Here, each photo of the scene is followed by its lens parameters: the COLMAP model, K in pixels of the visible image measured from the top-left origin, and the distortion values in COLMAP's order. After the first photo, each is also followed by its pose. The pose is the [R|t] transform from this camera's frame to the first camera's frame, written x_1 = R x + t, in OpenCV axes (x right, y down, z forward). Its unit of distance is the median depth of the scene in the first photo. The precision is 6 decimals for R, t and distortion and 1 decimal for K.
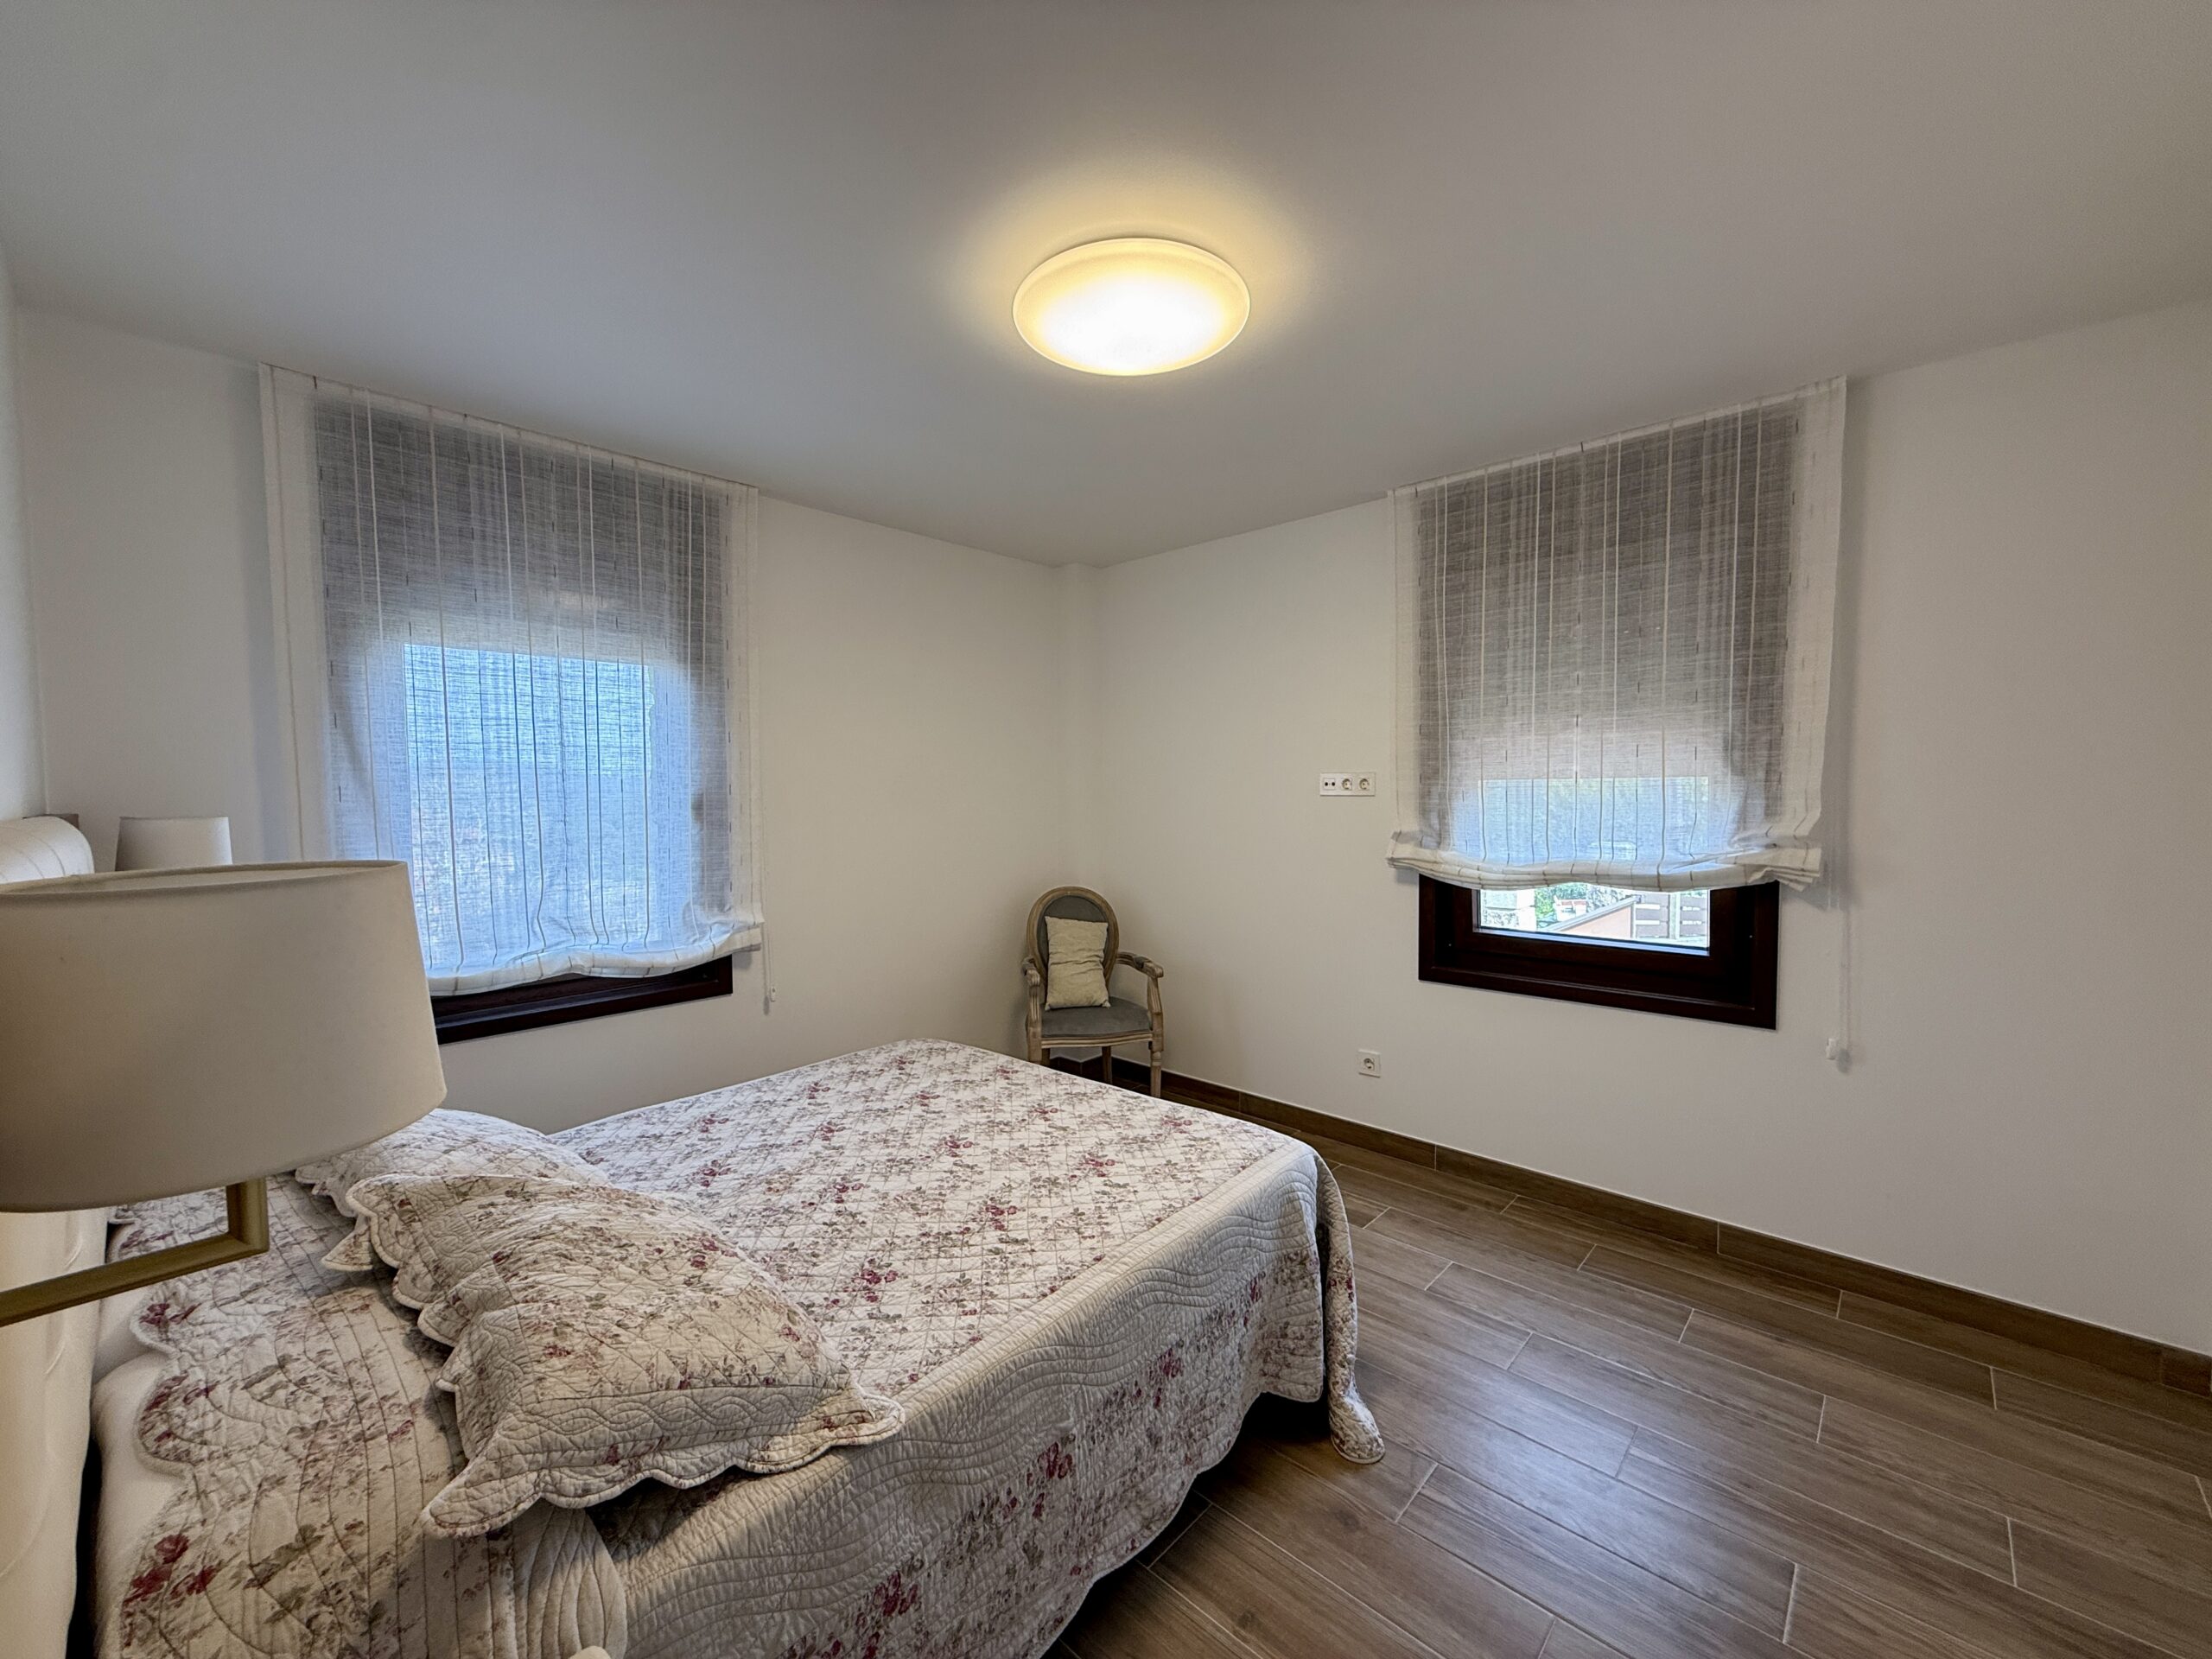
lens RADIAL K [[880.8, 0, 1101.2], [0, 880.8, 831.7], [0, 0, 1]] dist [0.001488, -0.000629]
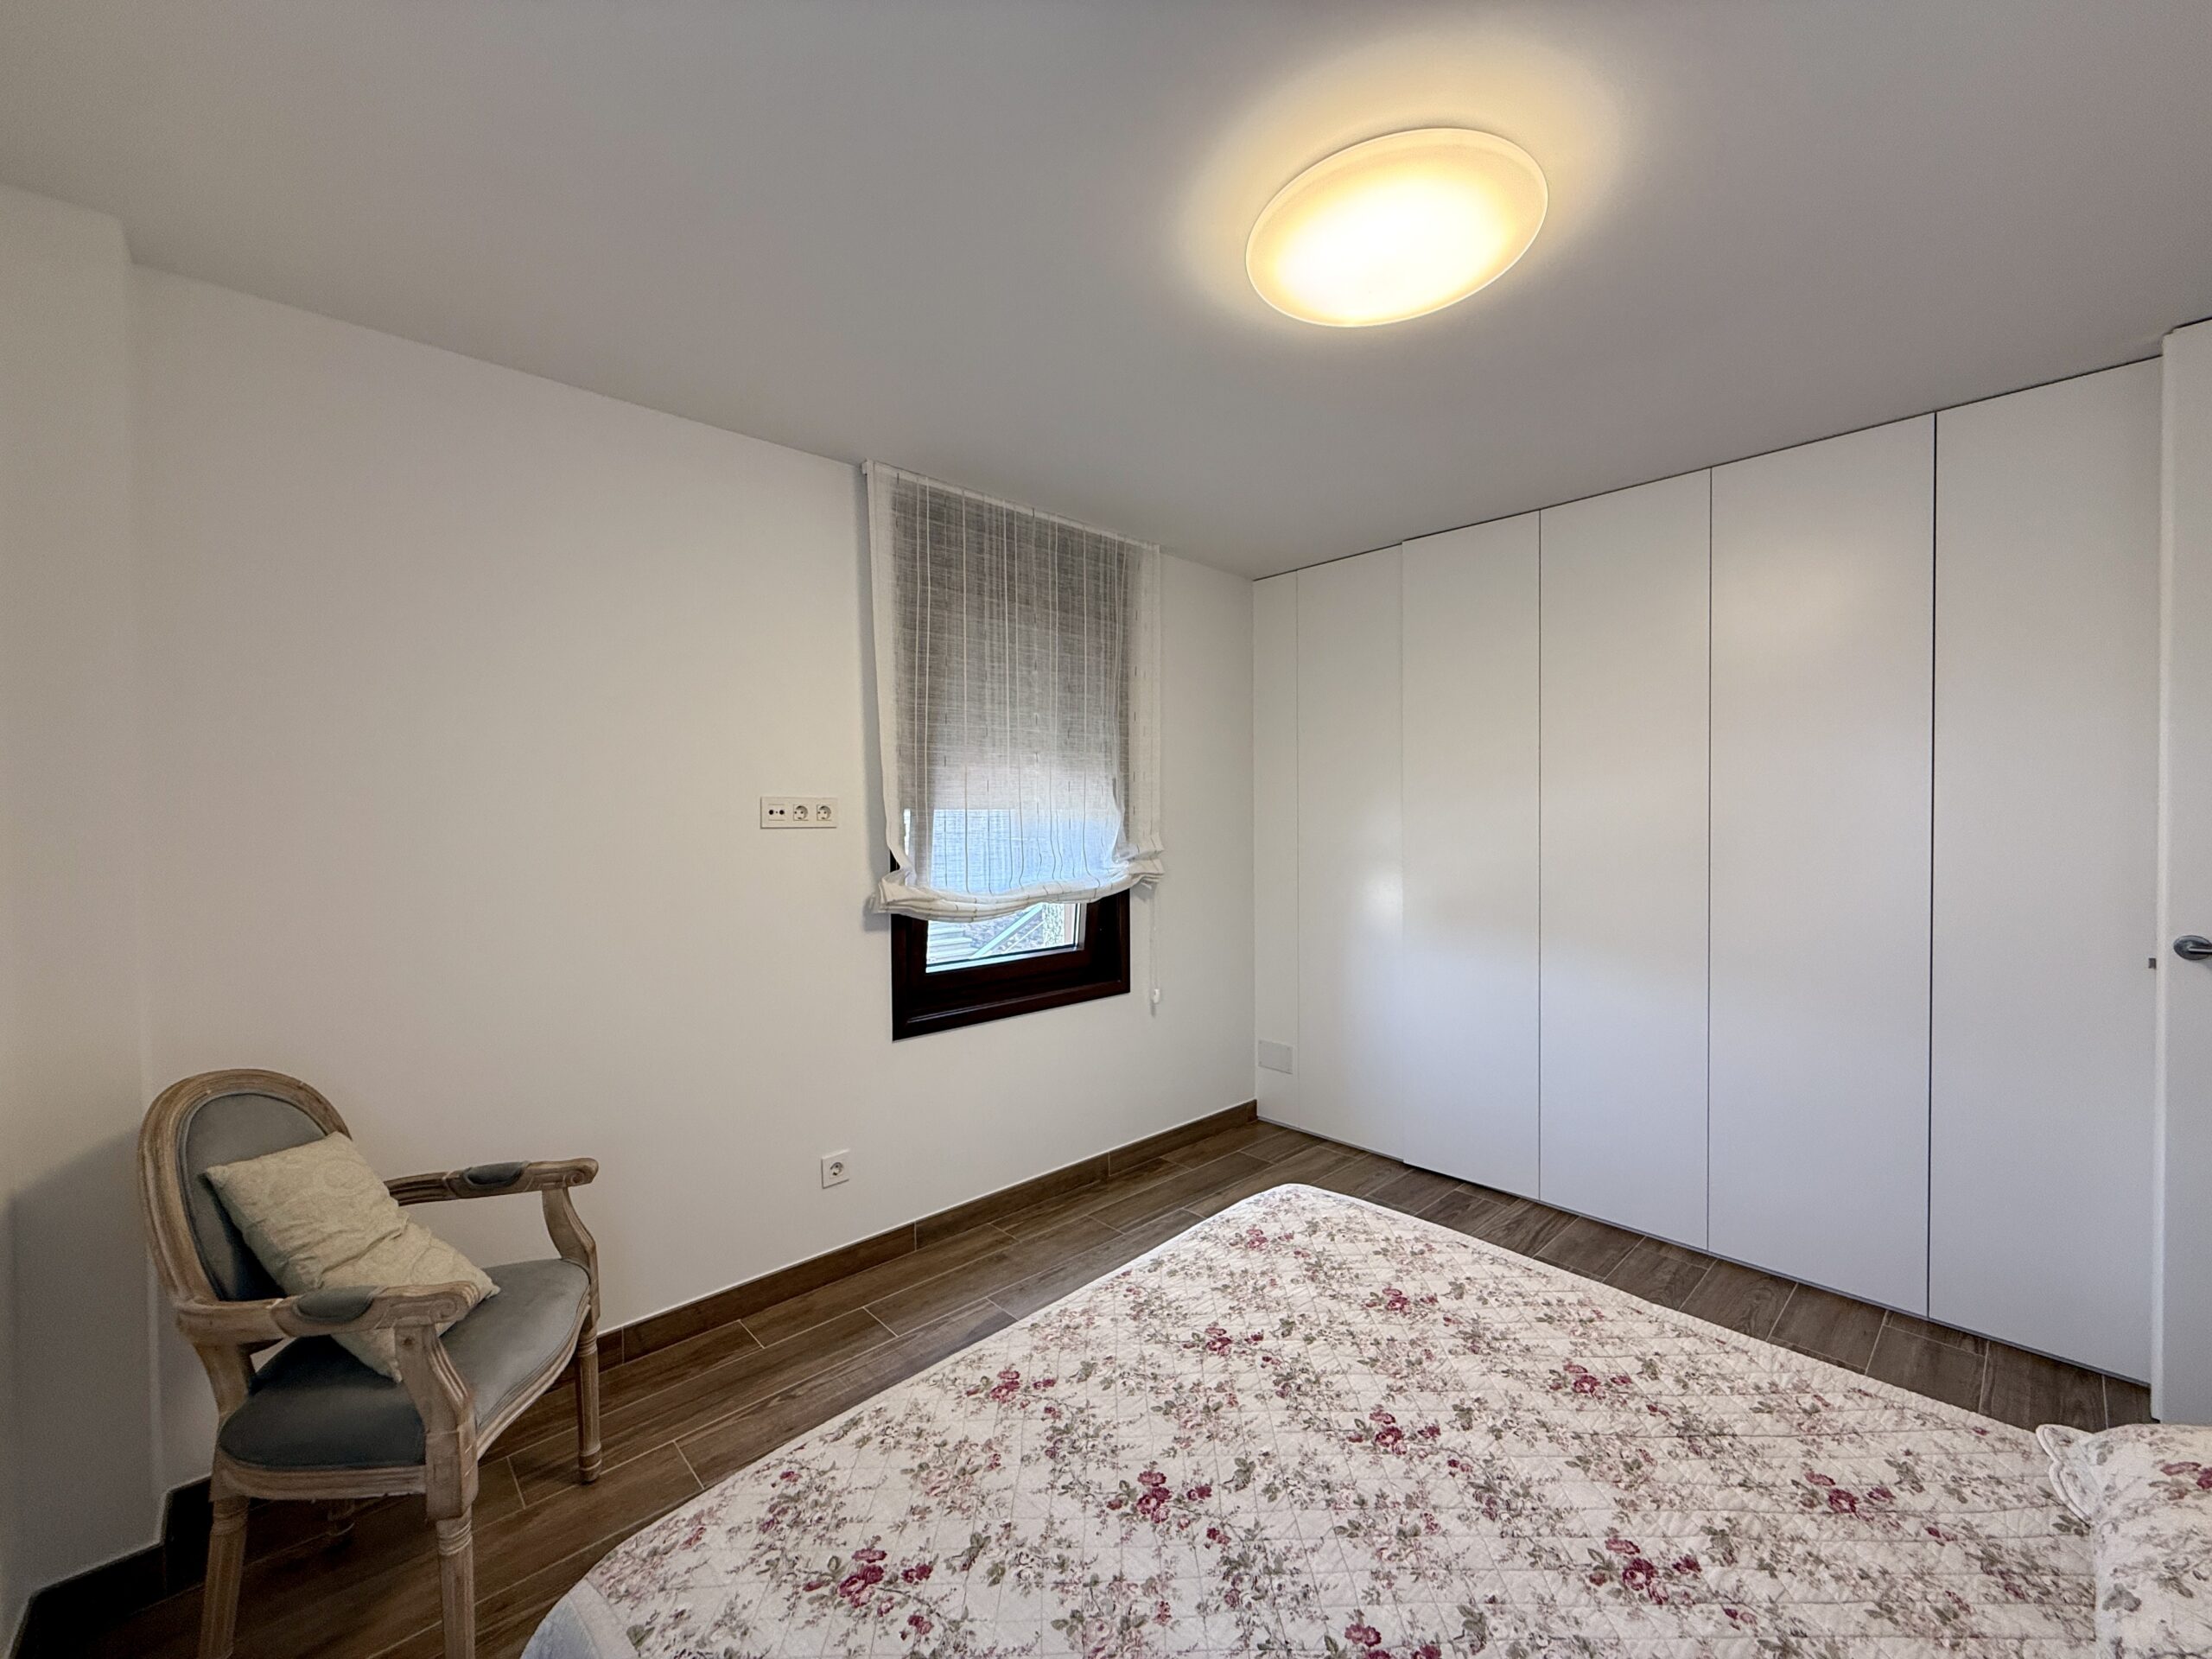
lens RADIAL K [[880.8, 0, 1099.5], [0, 880.8, 832.7], [0, 0, 1]] dist [0.001488, -0.000629]
pose [[0.071710, -0.010250, 0.997373, -0.613409], [0.053797, 0.998531, 0.006394, -0.037594], [-0.995974, 0.053197, 0.072156, 0.928442]]
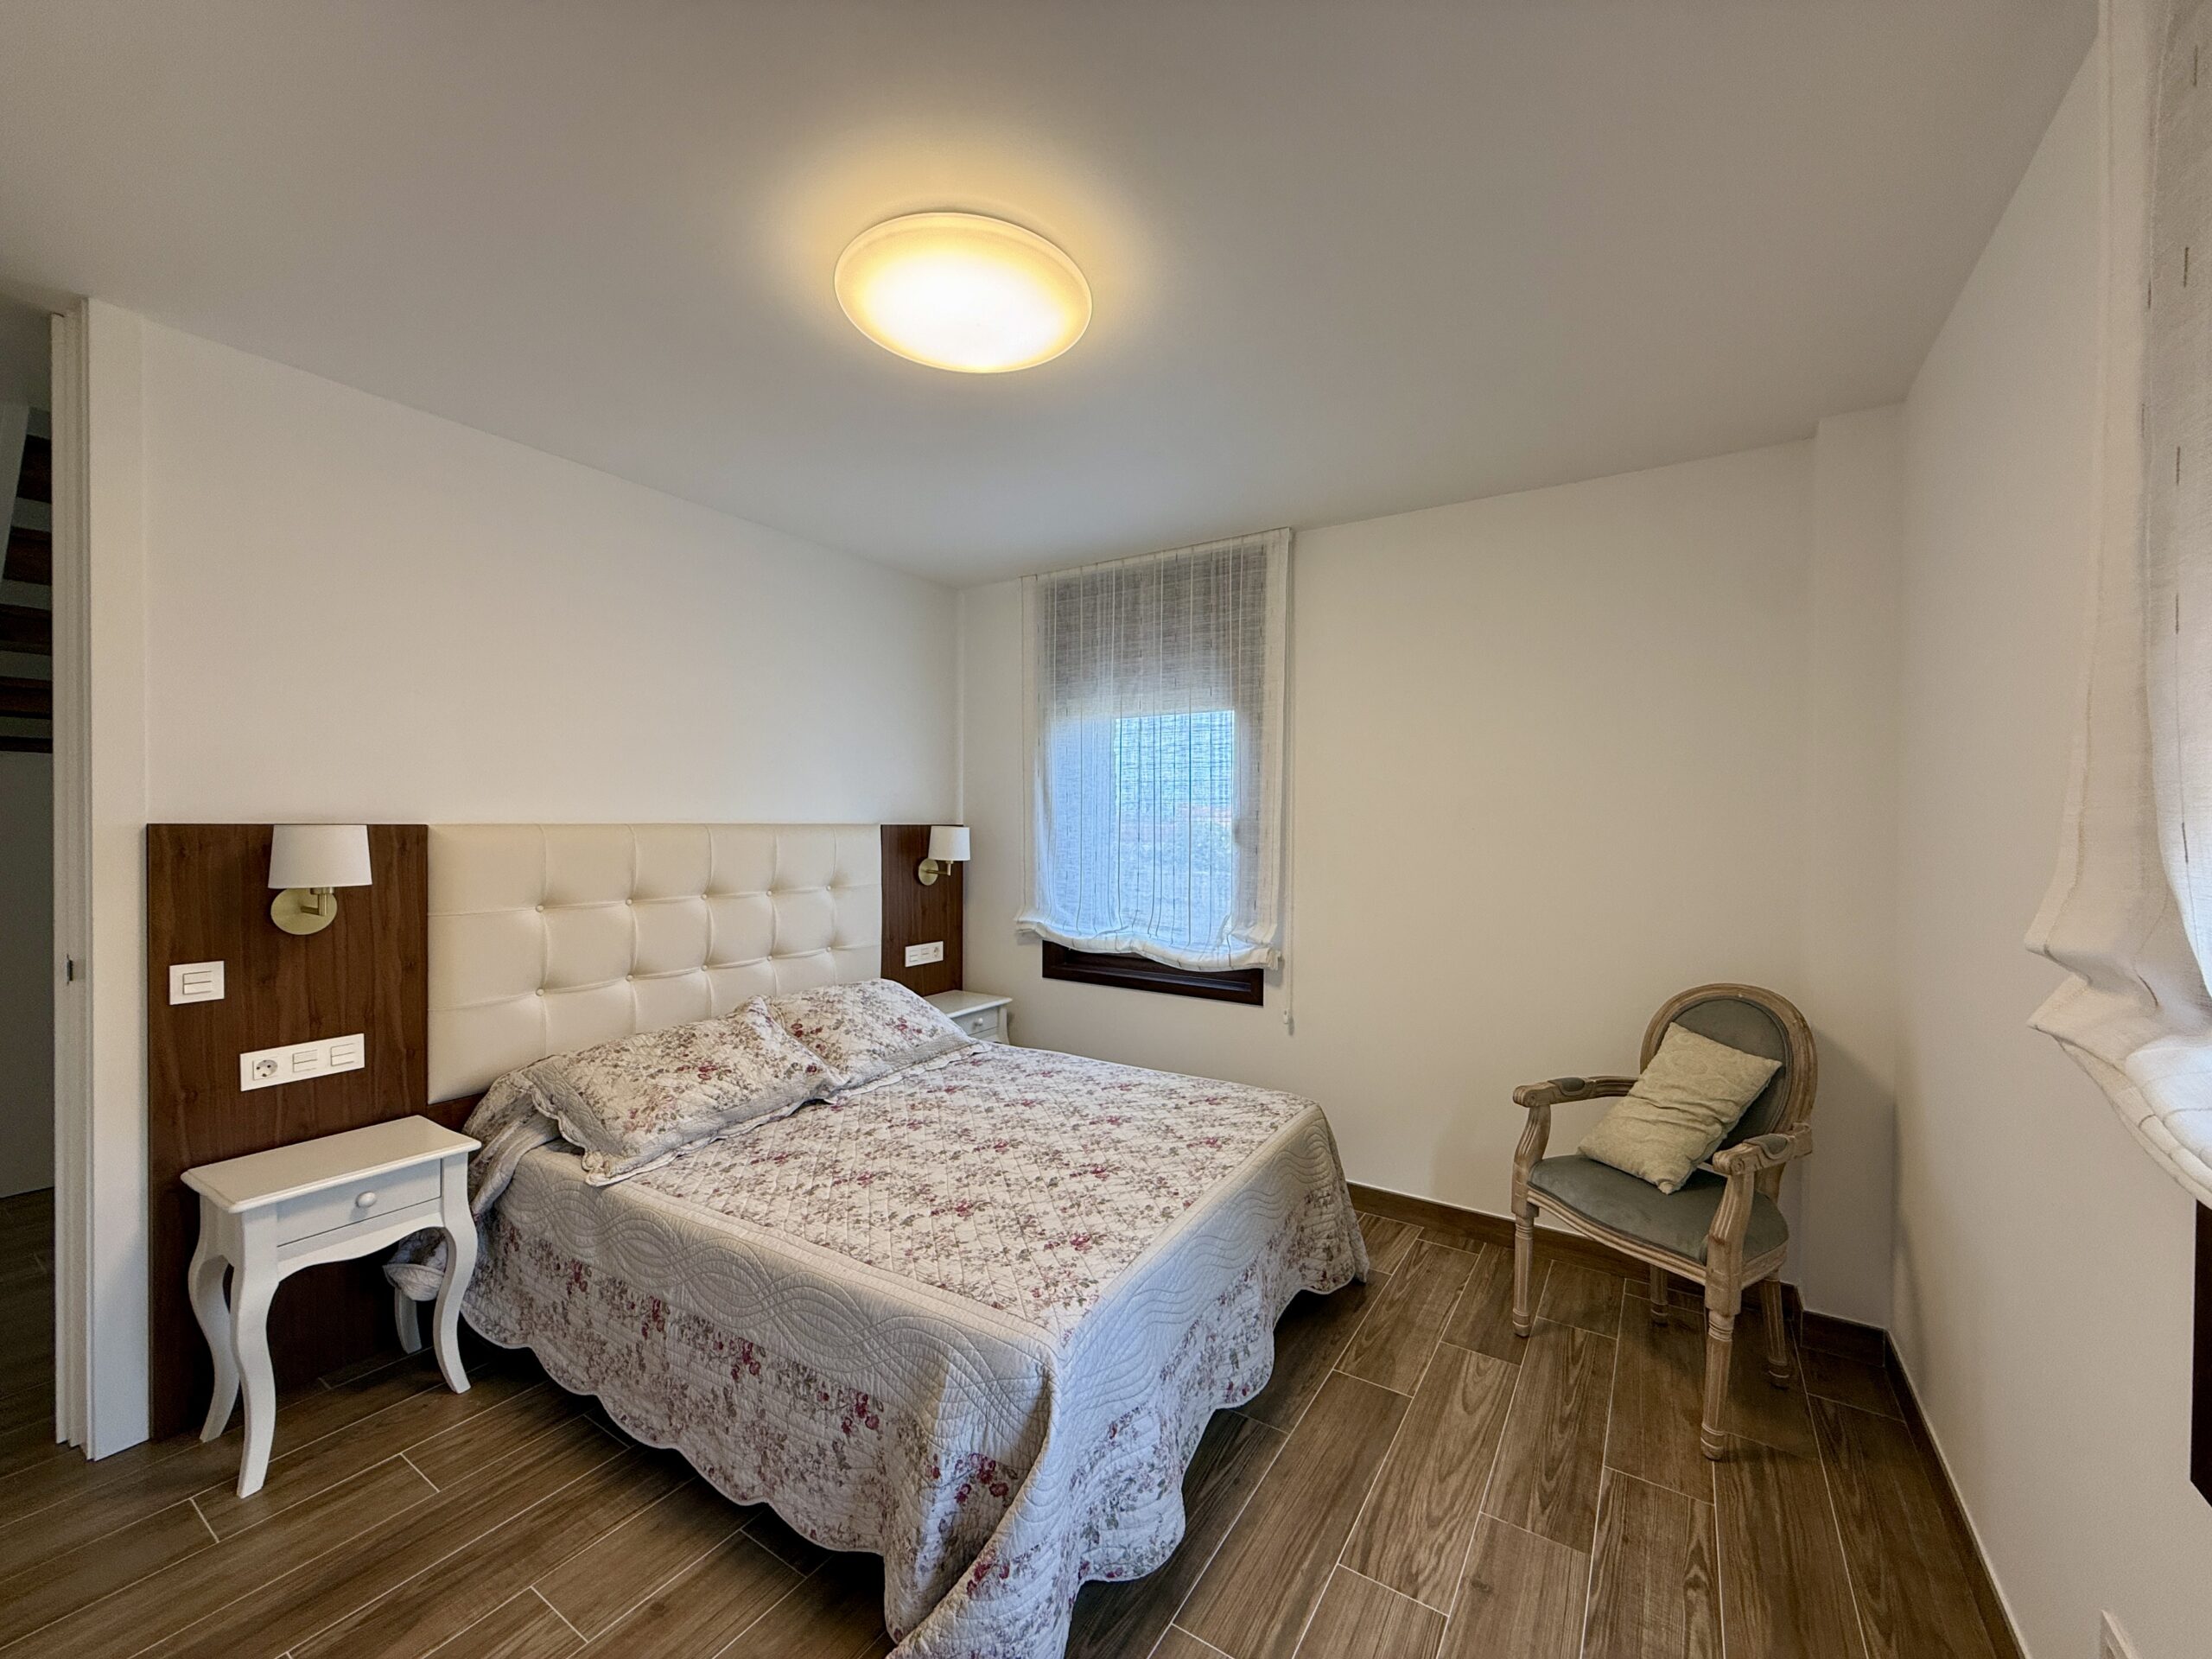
lens RADIAL K [[880.8, 0, 1097.3], [0, 880.8, 828.3], [0, 0, 1]] dist [0.001488, -0.000629]
pose [[0.172756, 0.015425, -0.984844, 0.739498], [-0.055922, 0.998418, 0.005828, -0.033178], [0.983376, 0.054067, 0.173345, 0.750483]]
